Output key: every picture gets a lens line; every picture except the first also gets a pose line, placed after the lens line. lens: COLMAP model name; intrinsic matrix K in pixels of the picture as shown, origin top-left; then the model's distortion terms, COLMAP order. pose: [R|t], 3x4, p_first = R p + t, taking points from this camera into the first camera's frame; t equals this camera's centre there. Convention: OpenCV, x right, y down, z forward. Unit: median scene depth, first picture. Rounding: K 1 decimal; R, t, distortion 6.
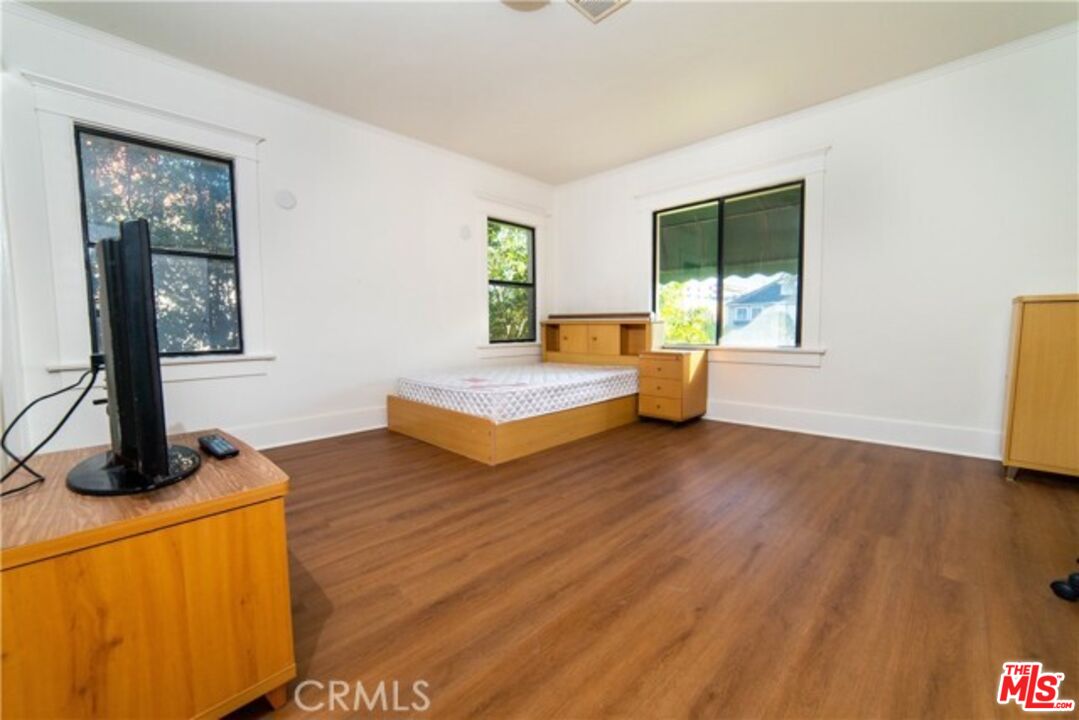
lens RADIAL K [[425.6, 0, 538.3], [0, 425.6, 360.4], [0, 0, 1]] dist [-0.000273, 0.000112]
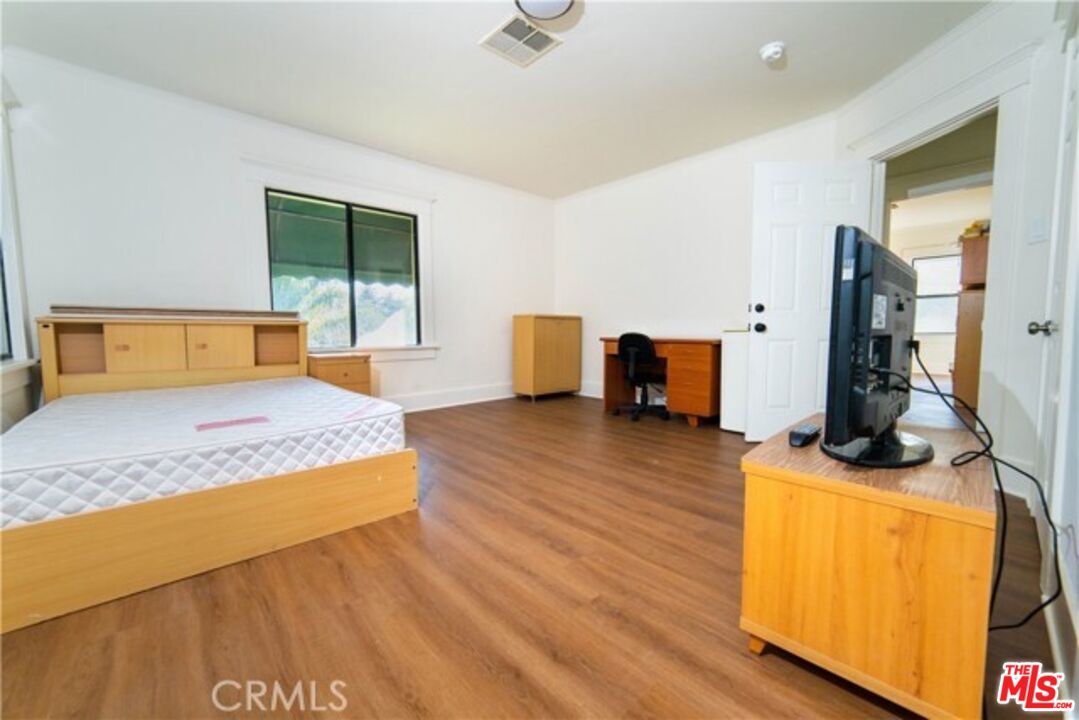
lens RADIAL K [[425.6, 0, 538.3], [0, 425.6, 360.4], [0, 0, 1]] dist [-0.000273, 0.000112]
pose [[0.056296, -0.066234, 0.996215, -0.696675], [0.083353, 0.994626, 0.061418, -0.035679], [-0.994929, 0.079580, 0.061515, 0.602257]]
